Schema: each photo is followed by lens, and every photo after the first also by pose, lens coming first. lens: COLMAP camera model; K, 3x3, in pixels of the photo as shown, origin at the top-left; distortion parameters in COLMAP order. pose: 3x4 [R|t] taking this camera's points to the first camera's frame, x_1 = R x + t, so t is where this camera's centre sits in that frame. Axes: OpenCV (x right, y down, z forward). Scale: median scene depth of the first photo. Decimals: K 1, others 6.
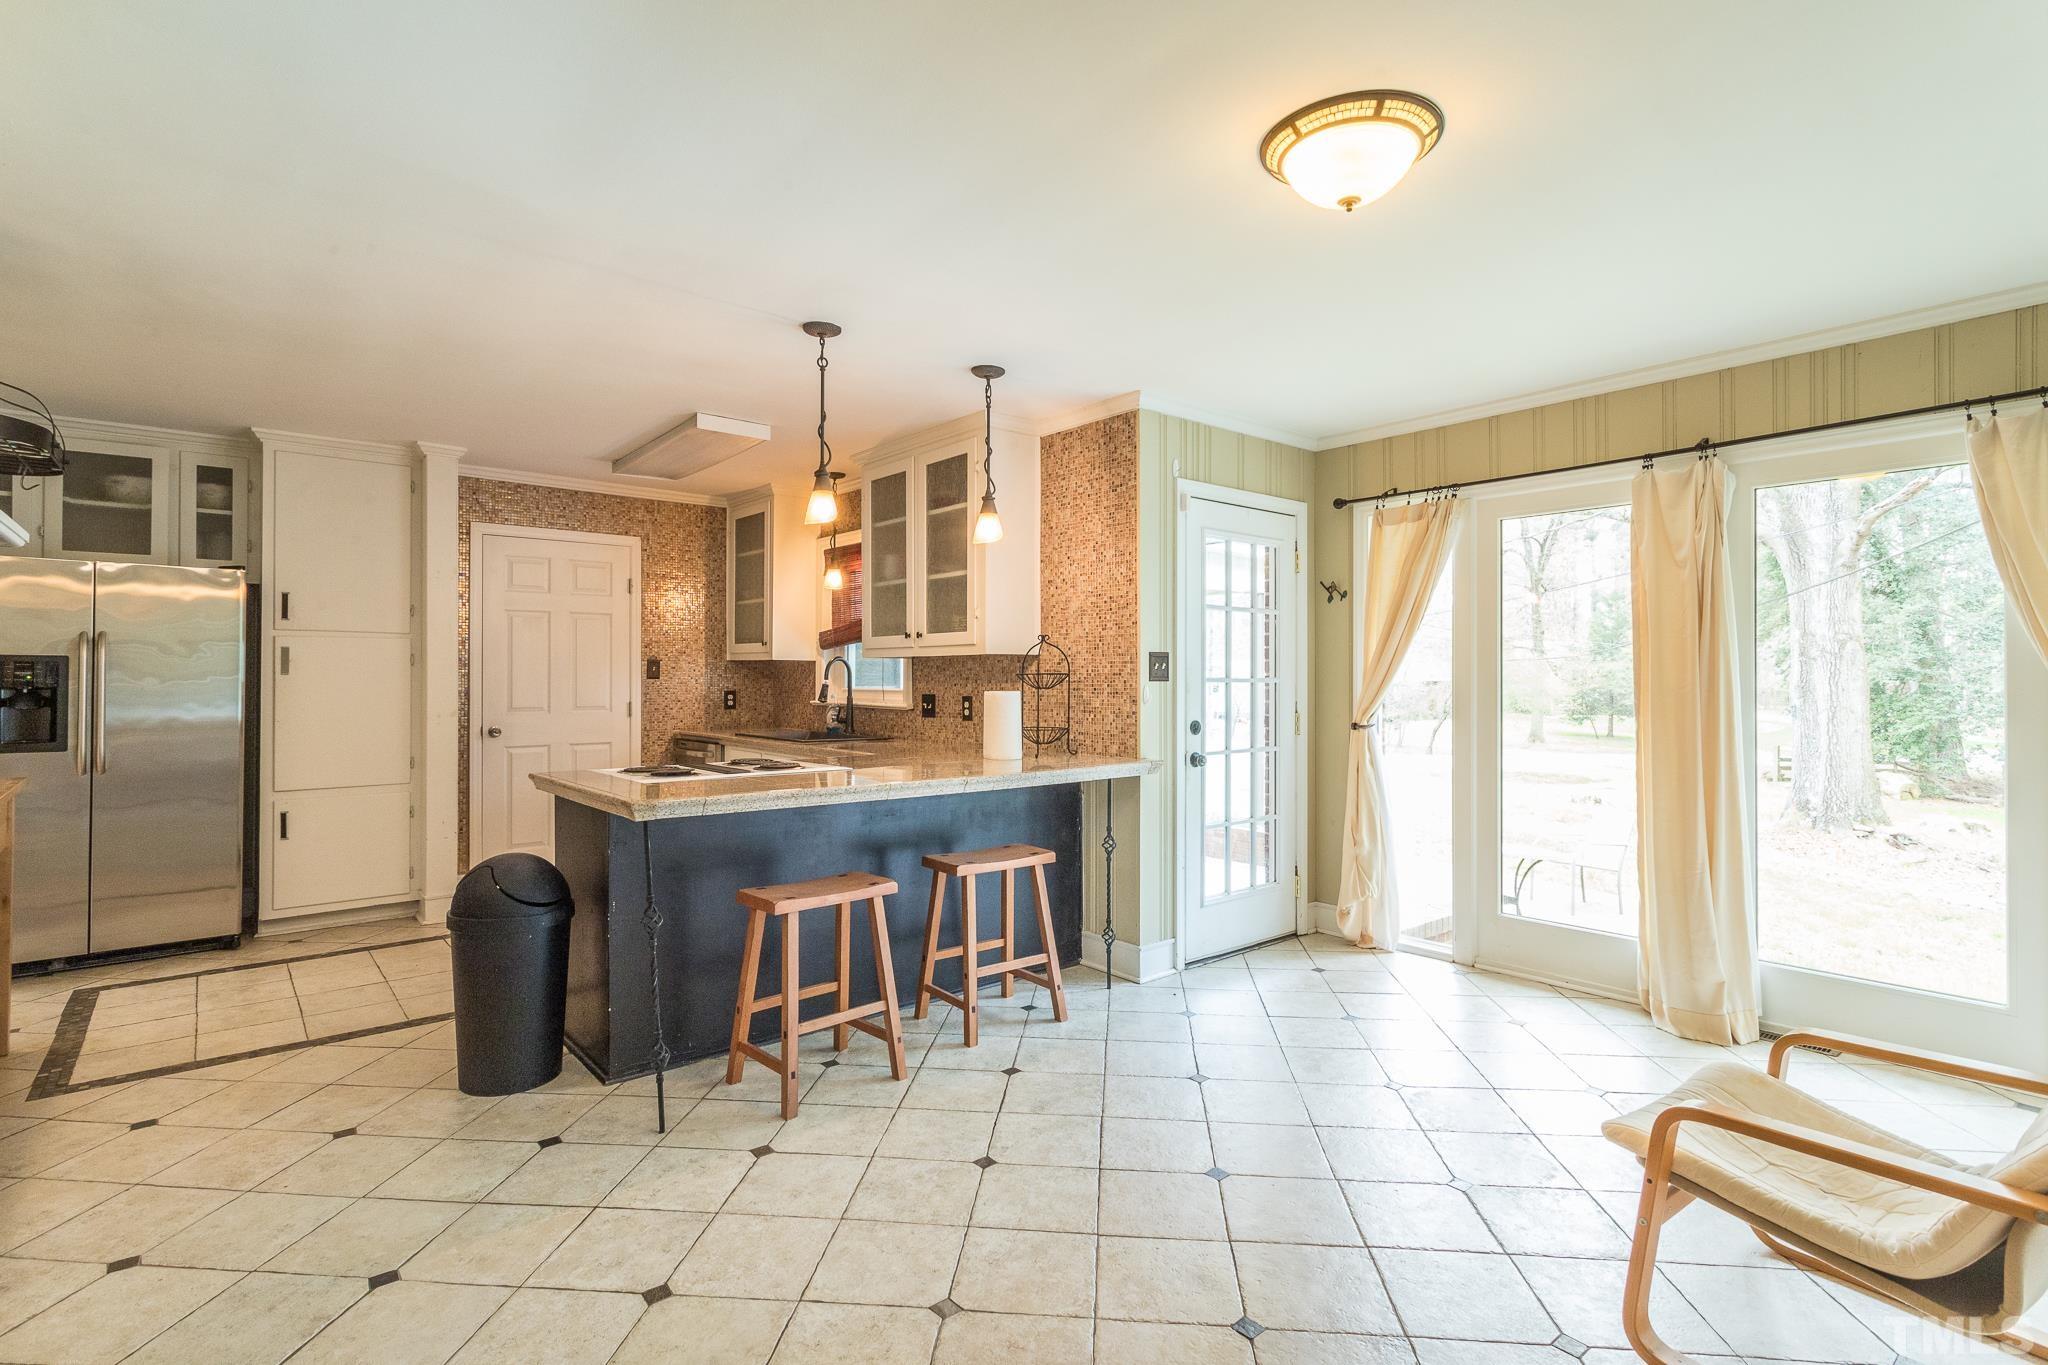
lens RADIAL K [[984.1, 0, 1022.2], [0, 984.1, 672.2], [0, 0, 1]] dist [0.009602, 0.000410]
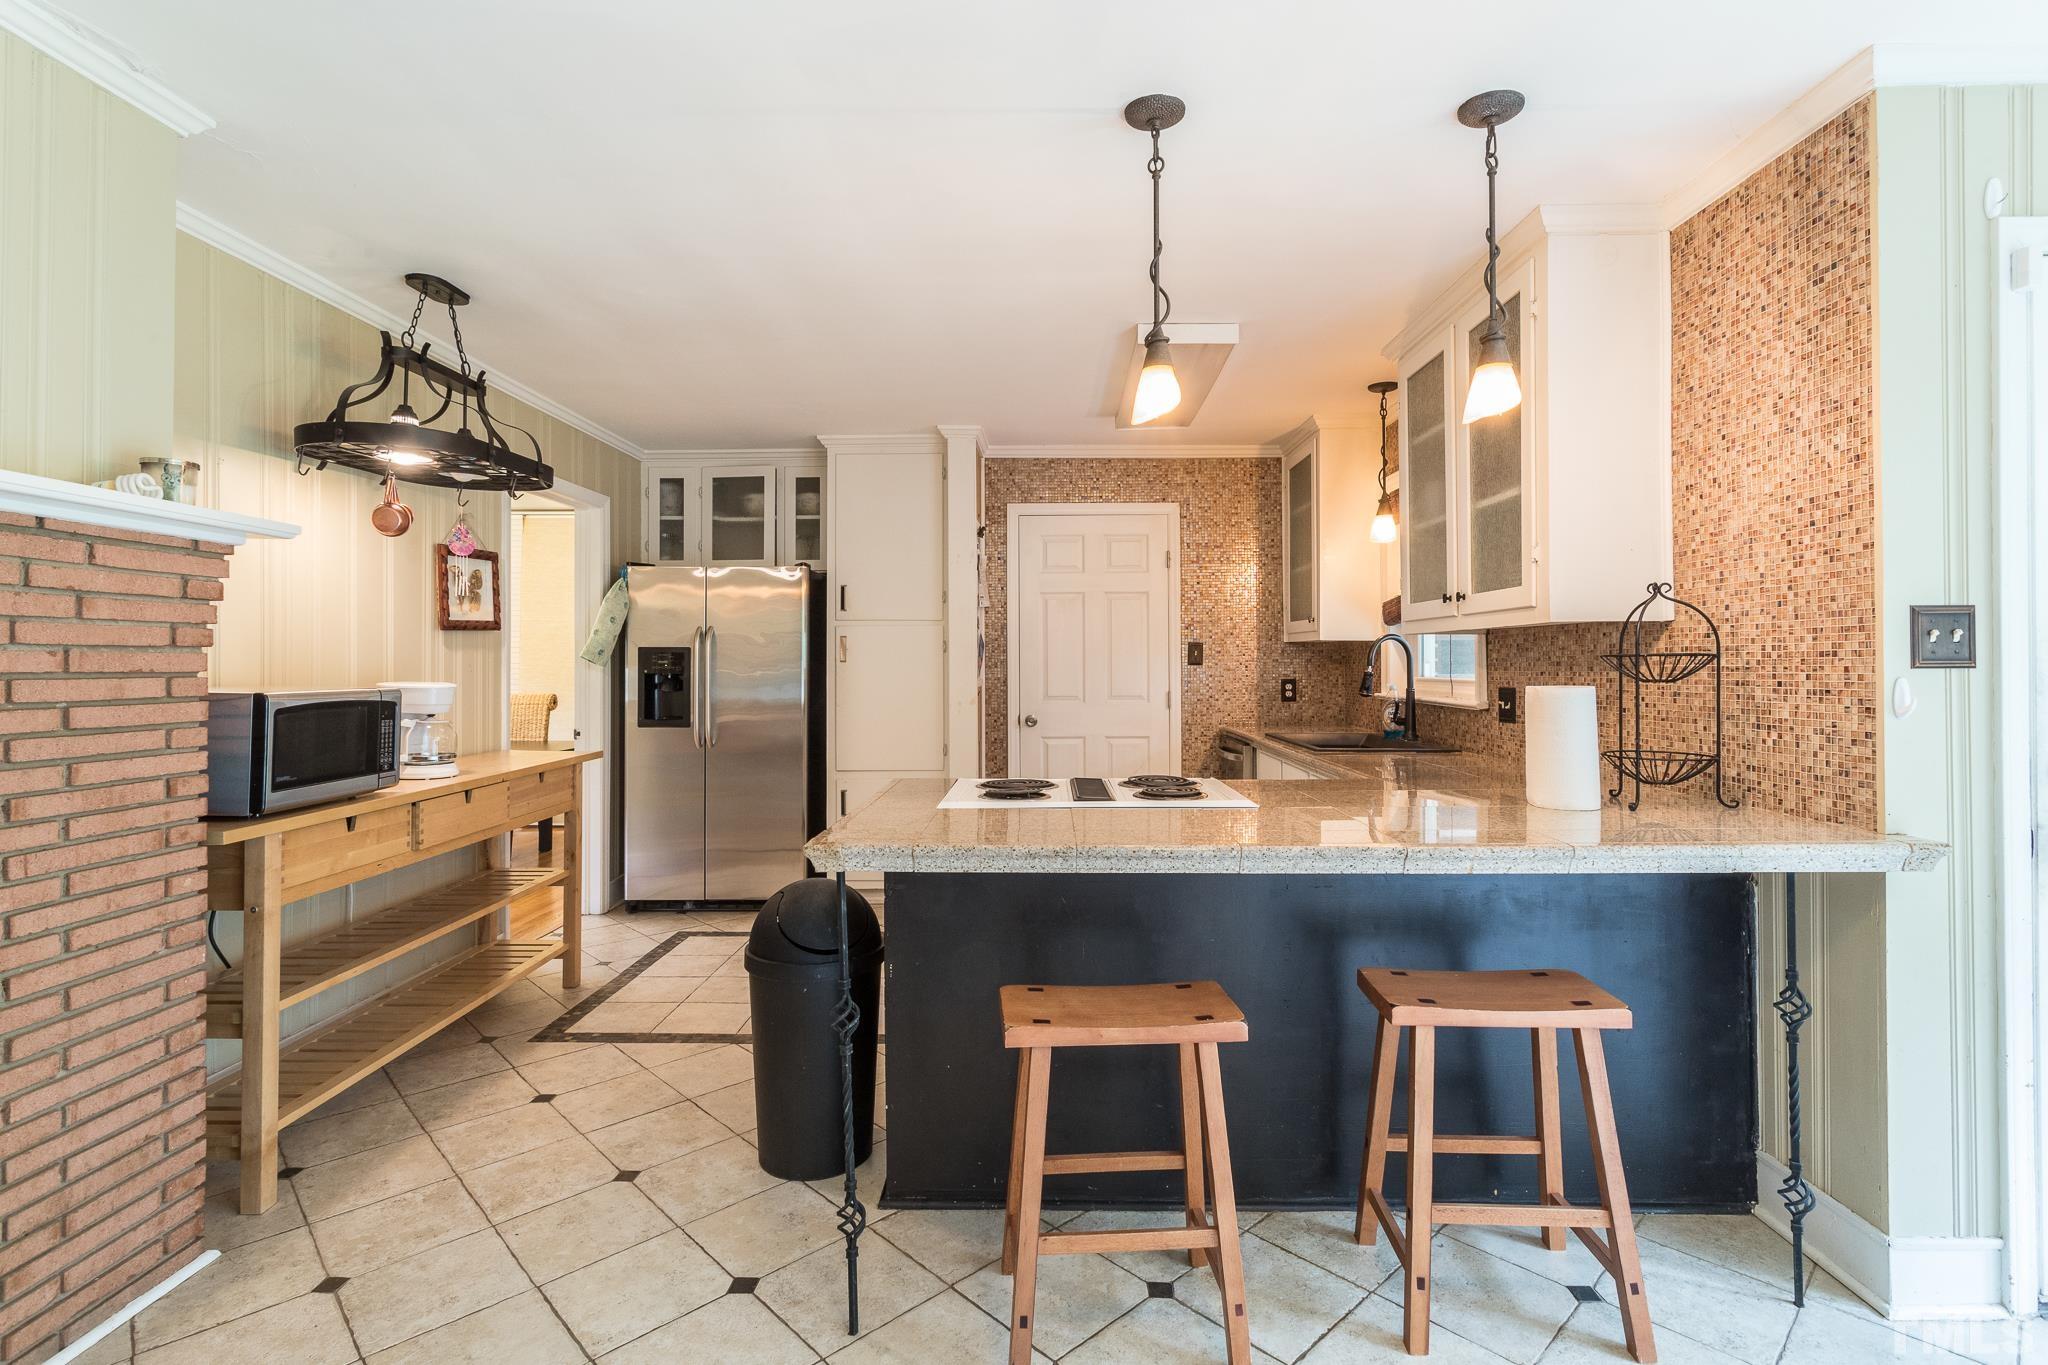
lens RADIAL K [[982.7, 0, 1028.2], [0, 982.7, 655.9], [0, 0, 1]] dist [0.001809, 0.001103]
pose [[0.759920, -0.008536, -0.649960, 0.097711], [0.007542, 0.999962, -0.004314, 0.001762], [0.649972, -0.001624, 0.759956, 0.320911]]
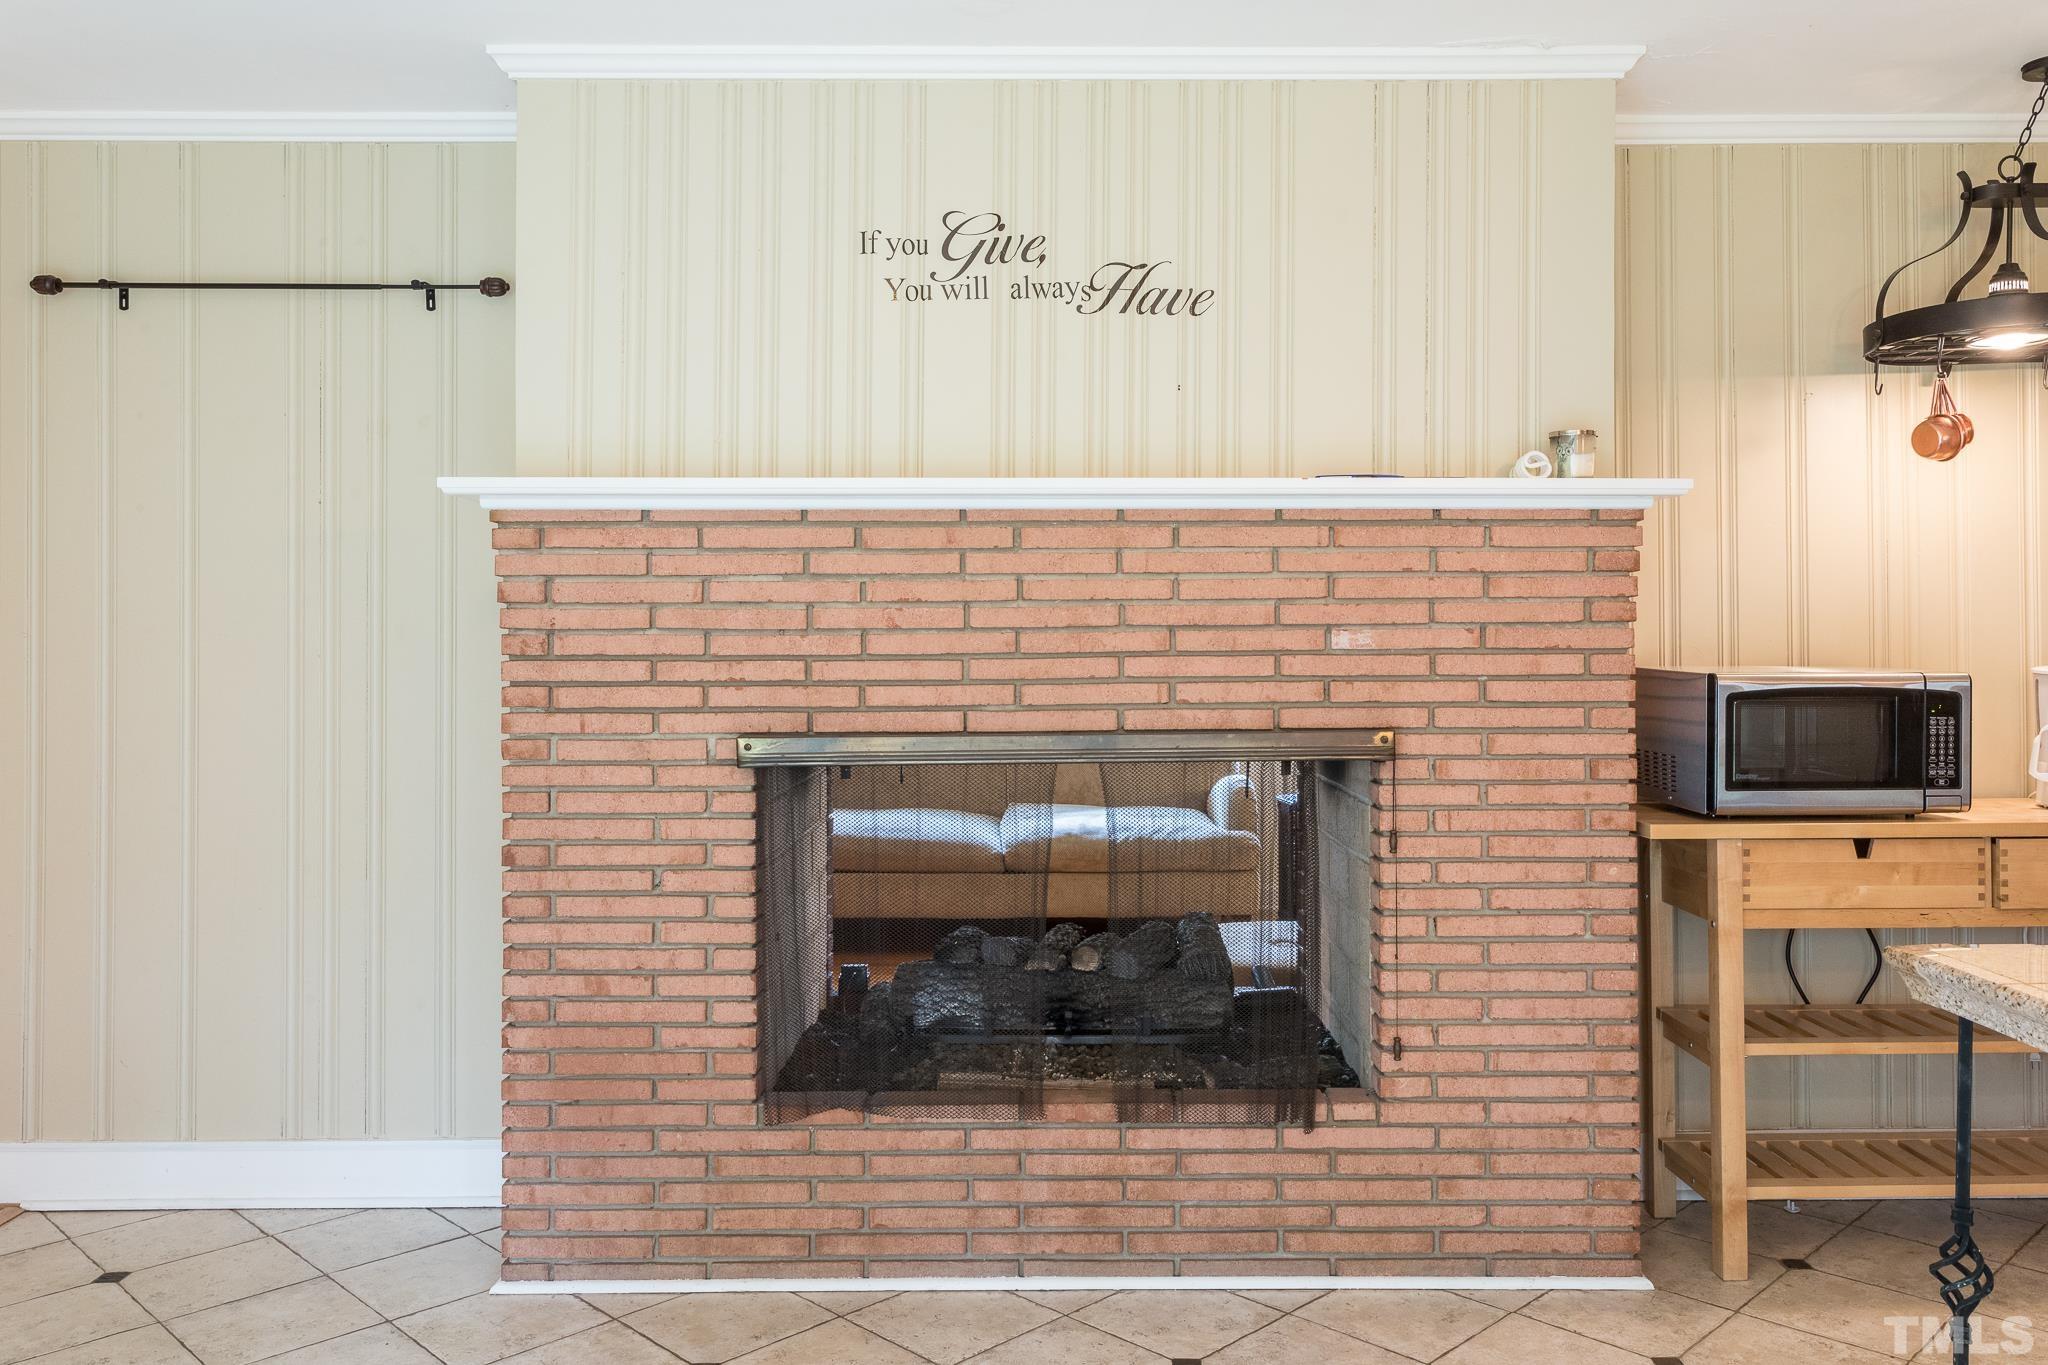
lens RADIAL K [[1579.7, 0, 1077.7], [0, 1579.7, 625.4], [0, 0, 1]] dist [-0.002240, 0.003912]
pose [[-0.631405, -0.009416, -0.775396, 0.183033], [0.006332, 0.999830, -0.017297, 0.004577], [0.775428, -0.015831, -0.631238, 0.648498]]
